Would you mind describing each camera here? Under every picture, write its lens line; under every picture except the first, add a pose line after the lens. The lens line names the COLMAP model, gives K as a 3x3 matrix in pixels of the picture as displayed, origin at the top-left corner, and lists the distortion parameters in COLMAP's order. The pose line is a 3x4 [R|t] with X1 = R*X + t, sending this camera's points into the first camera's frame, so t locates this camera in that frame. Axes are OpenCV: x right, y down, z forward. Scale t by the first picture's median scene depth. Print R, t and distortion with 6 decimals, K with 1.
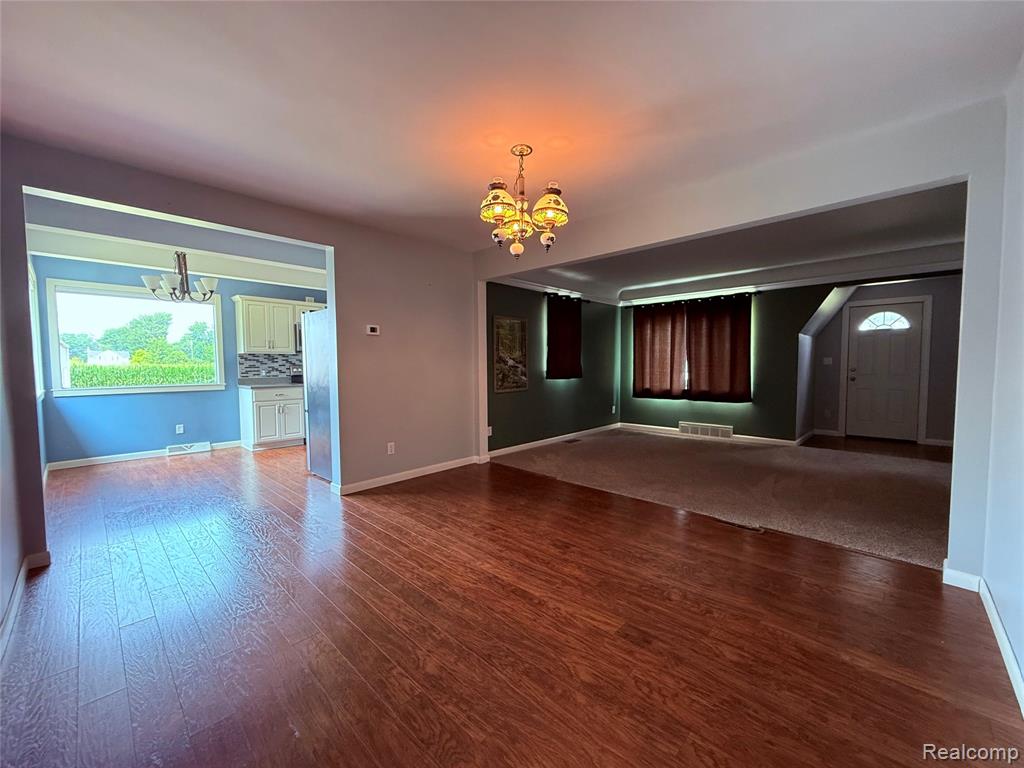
lens RADIAL K [[409.9, 0, 506.2], [0, 409.9, 385.5], [0, 0, 1]] dist [0.000683, 0.000207]
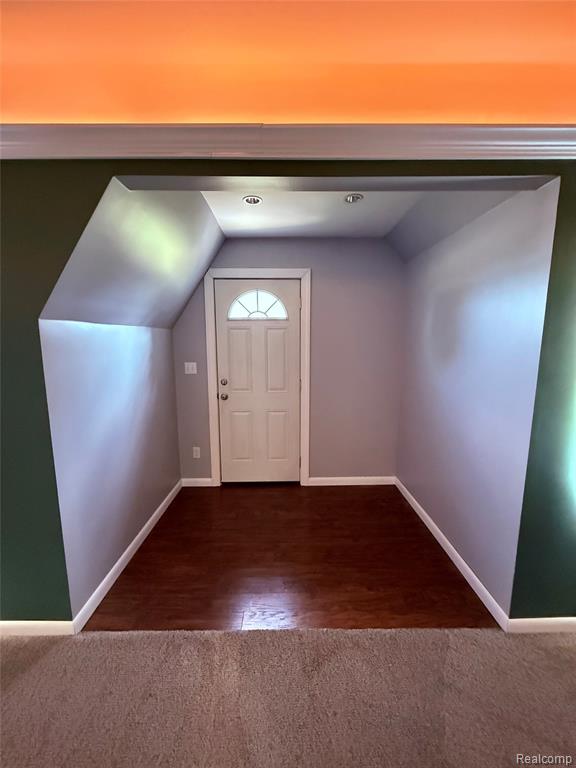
lens RADIAL K [[307.4, 0, 288.0], [0, 307.4, 384.0], [0, 0, 1]] dist [0.000683, 0.000207]
pose [[0.709756, -0.098702, 0.697498, 0.598499], [0.035822, 0.993912, 0.104195, -0.082444], [-0.703536, -0.048968, 0.708971, 0.610625]]
